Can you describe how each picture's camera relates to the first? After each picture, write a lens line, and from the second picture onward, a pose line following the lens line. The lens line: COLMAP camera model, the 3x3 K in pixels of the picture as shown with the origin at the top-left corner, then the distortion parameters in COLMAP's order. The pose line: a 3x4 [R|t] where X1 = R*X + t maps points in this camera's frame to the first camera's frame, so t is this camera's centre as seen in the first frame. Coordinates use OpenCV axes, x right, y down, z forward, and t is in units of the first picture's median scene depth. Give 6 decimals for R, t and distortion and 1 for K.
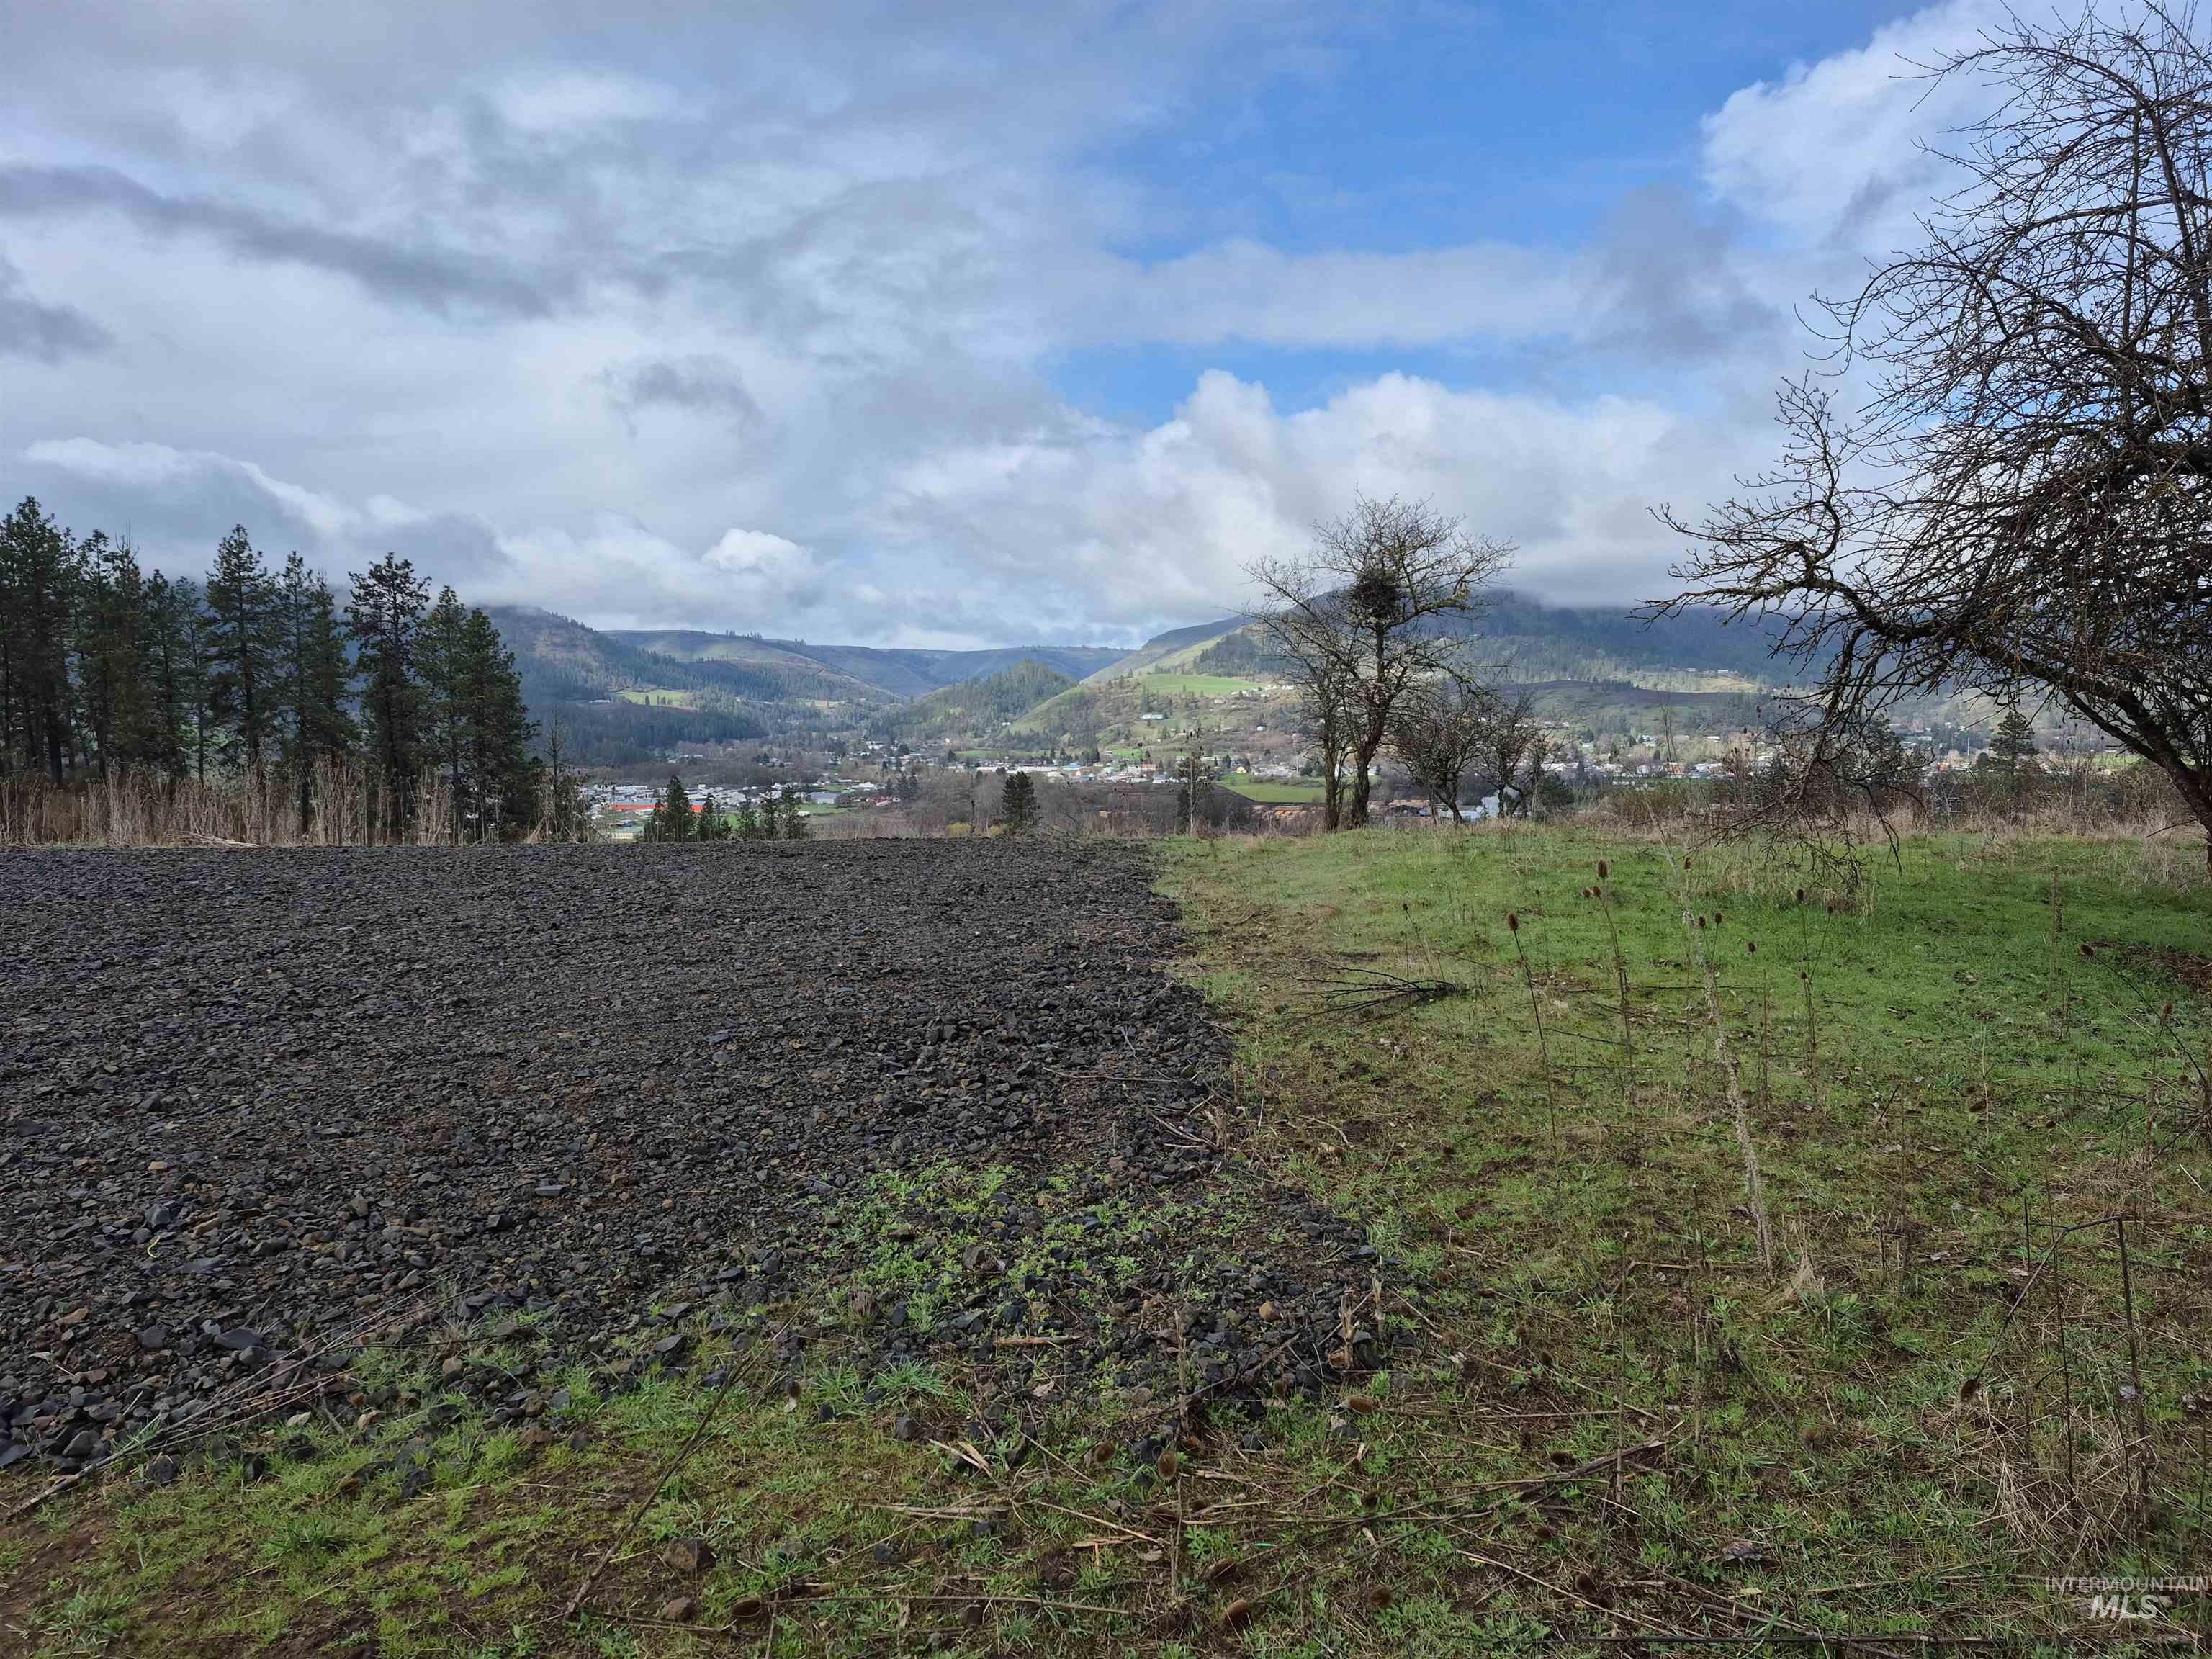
lens RADIAL K [[1510.4, 0, 1105.7], [0, 1510.4, 845.0], [0, 0, 1]] dist [0.084065, -0.085726]
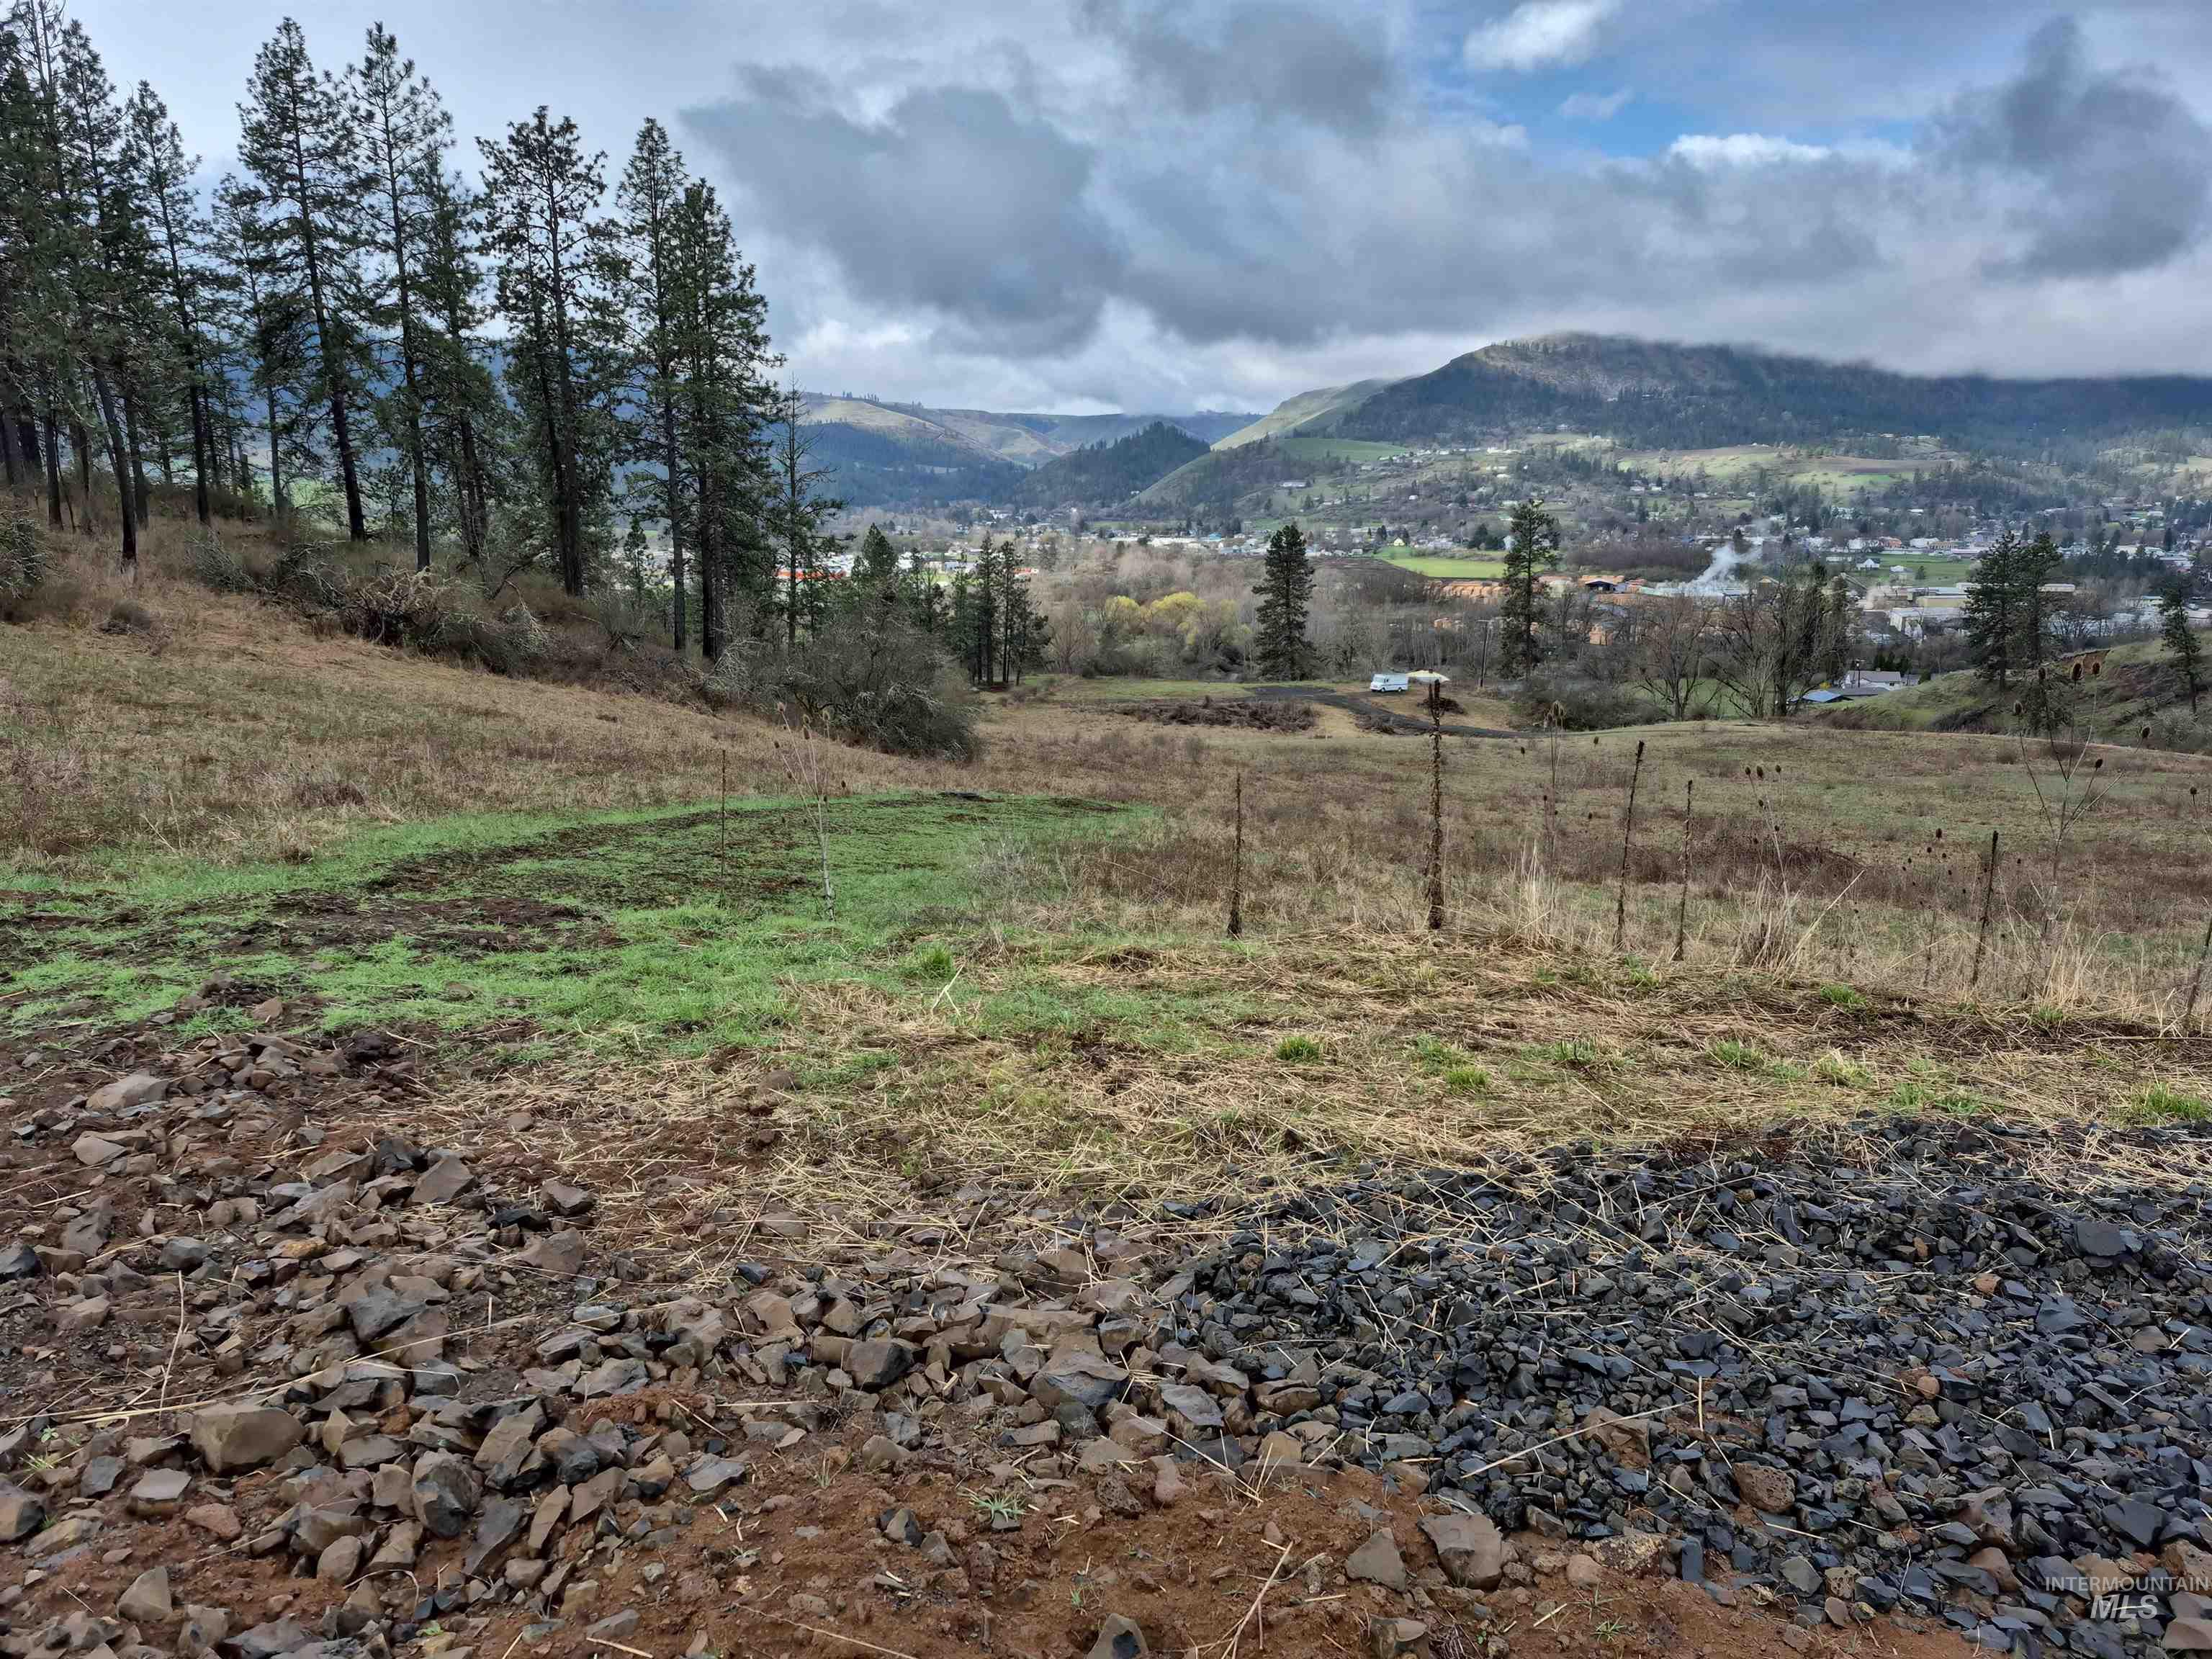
lens RADIAL K [[1510.4, 0, 1084.7], [0, 1510.4, 820.8], [0, 0, 1]] dist [0.084065, -0.085726]
pose [[0.996324, 0.026201, -0.081558, -0.096264], [-0.015326, 0.991235, 0.131219, 0.001850], [0.084281, -0.129487, 0.987993, 0.188256]]
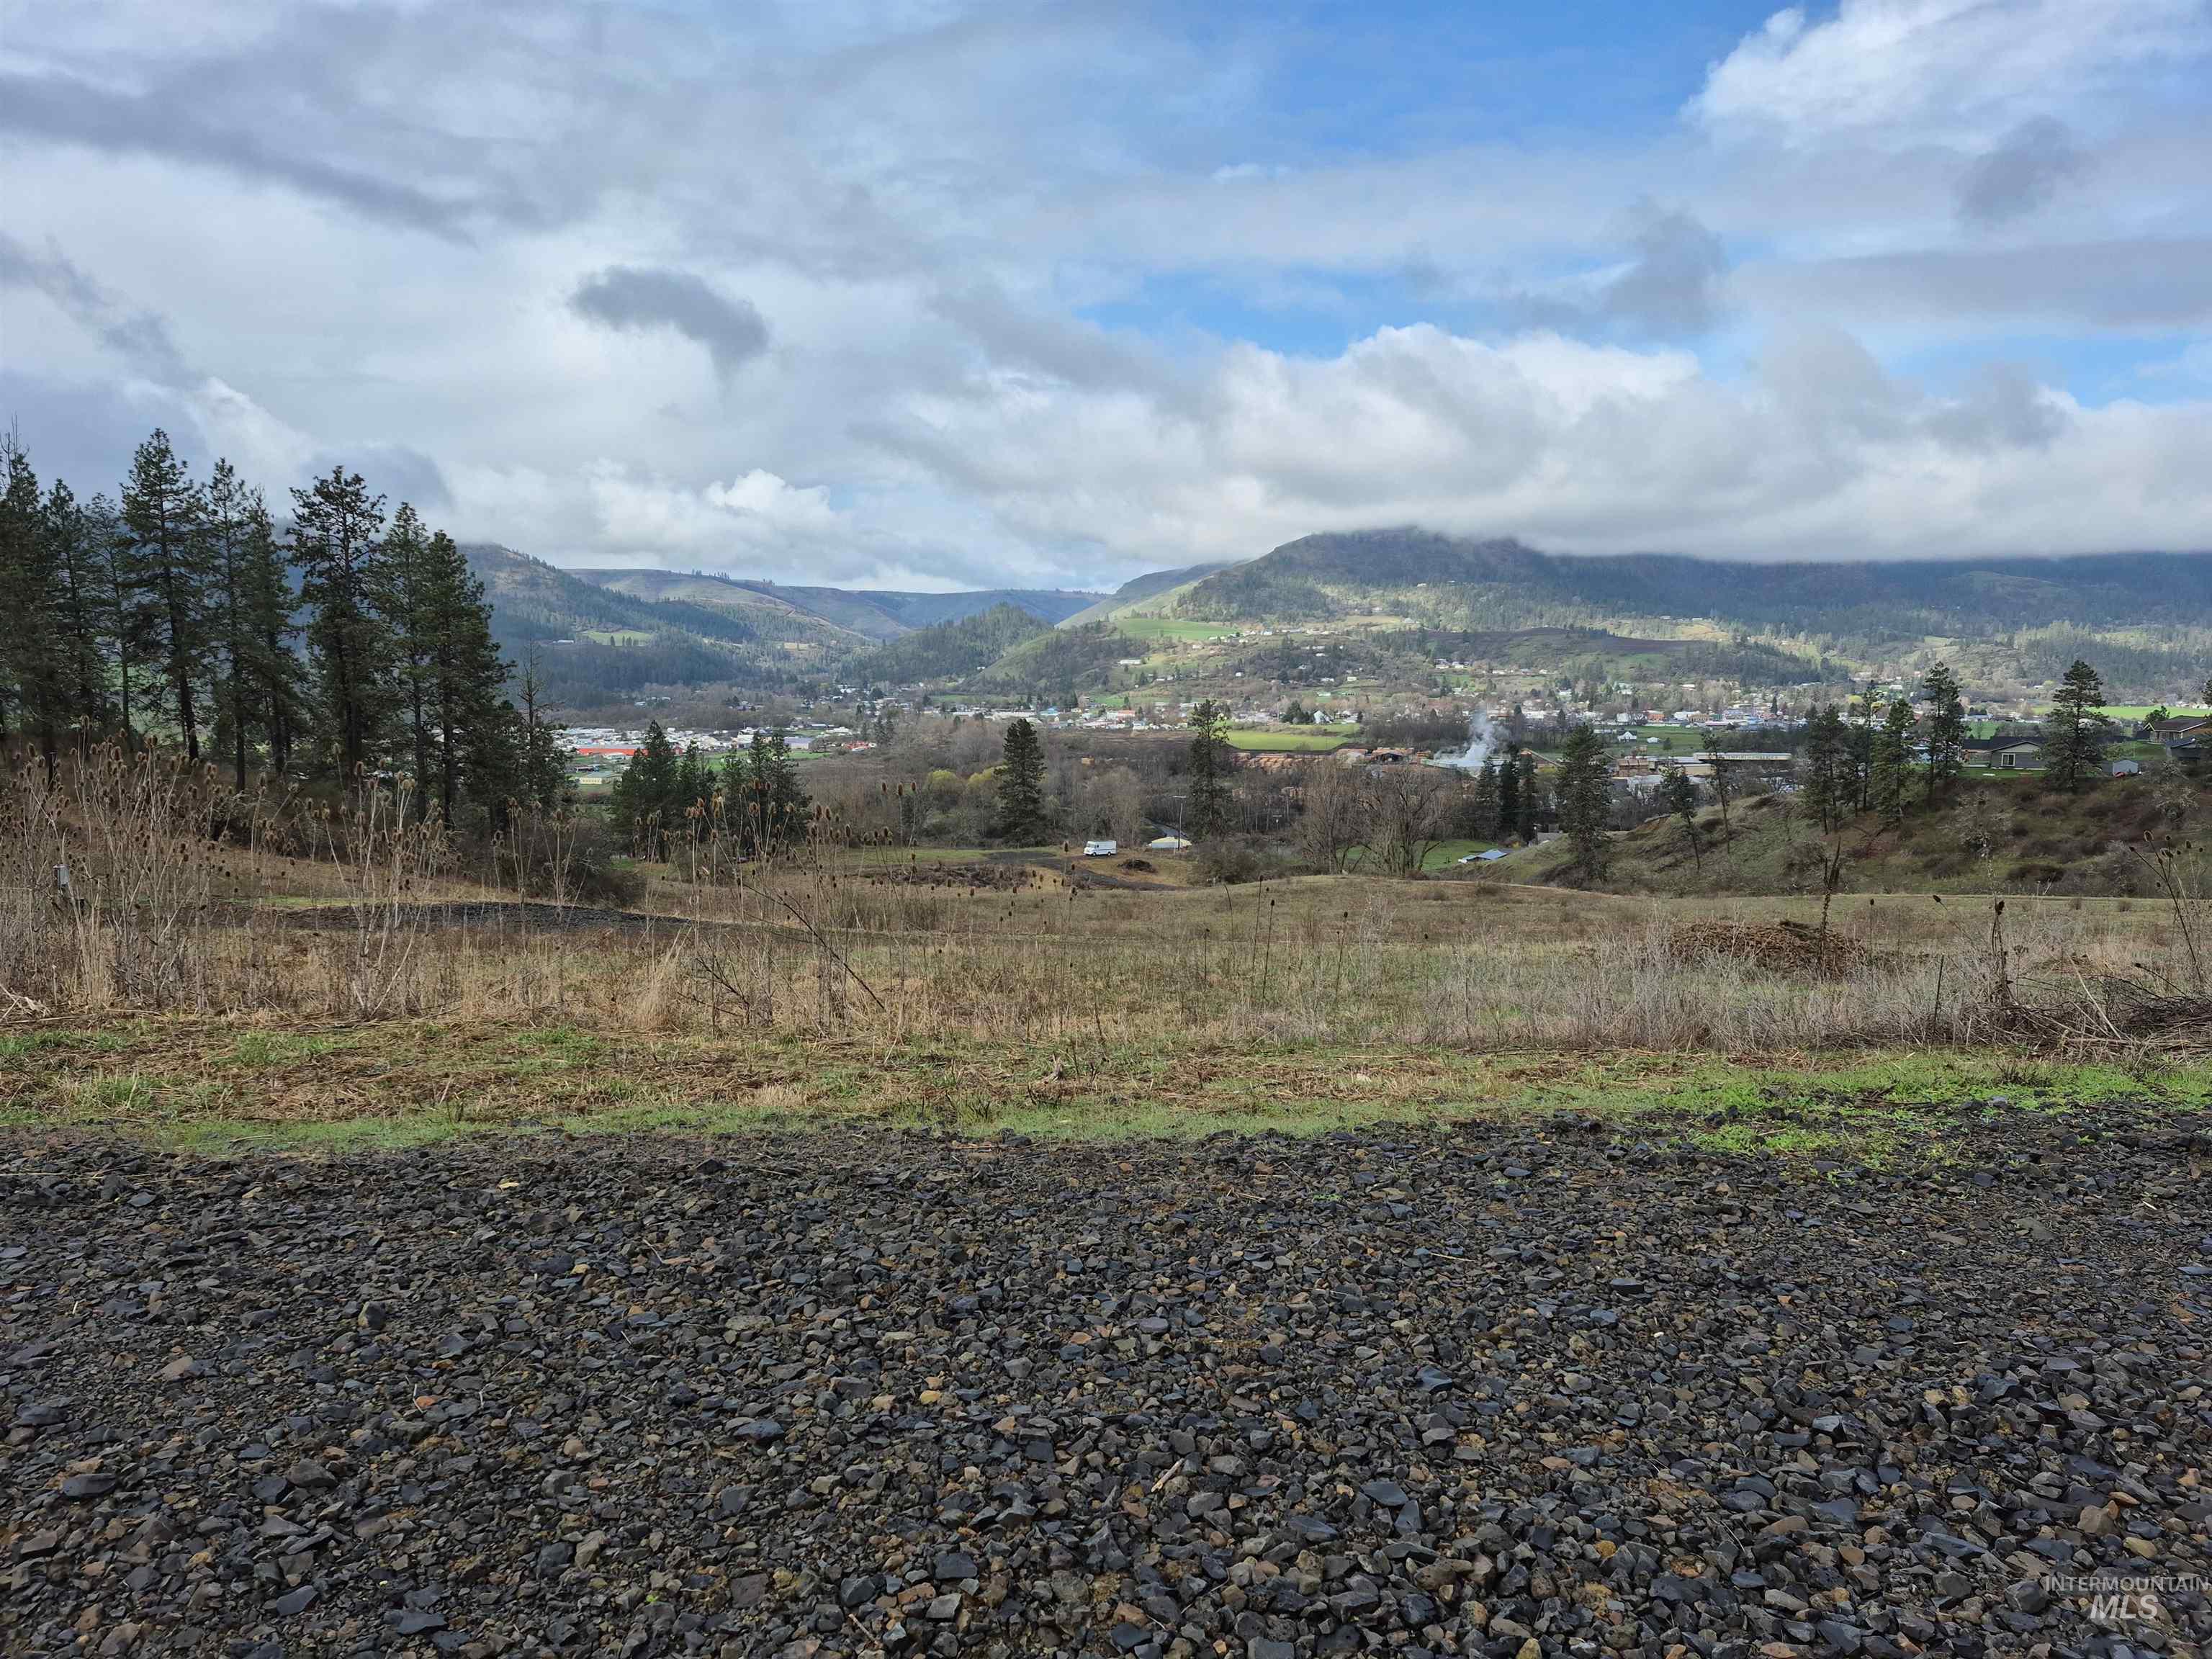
lens RADIAL K [[1510.4, 0, 1124.8], [0, 1510.4, 840.8], [0, 0, 1]] dist [0.084065, -0.085726]
pose [[0.999480, 0.002529, 0.032143, -0.022860], [-0.003600, 0.999439, 0.033296, -0.004073], [-0.032041, -0.033394, 0.998929, 0.051202]]
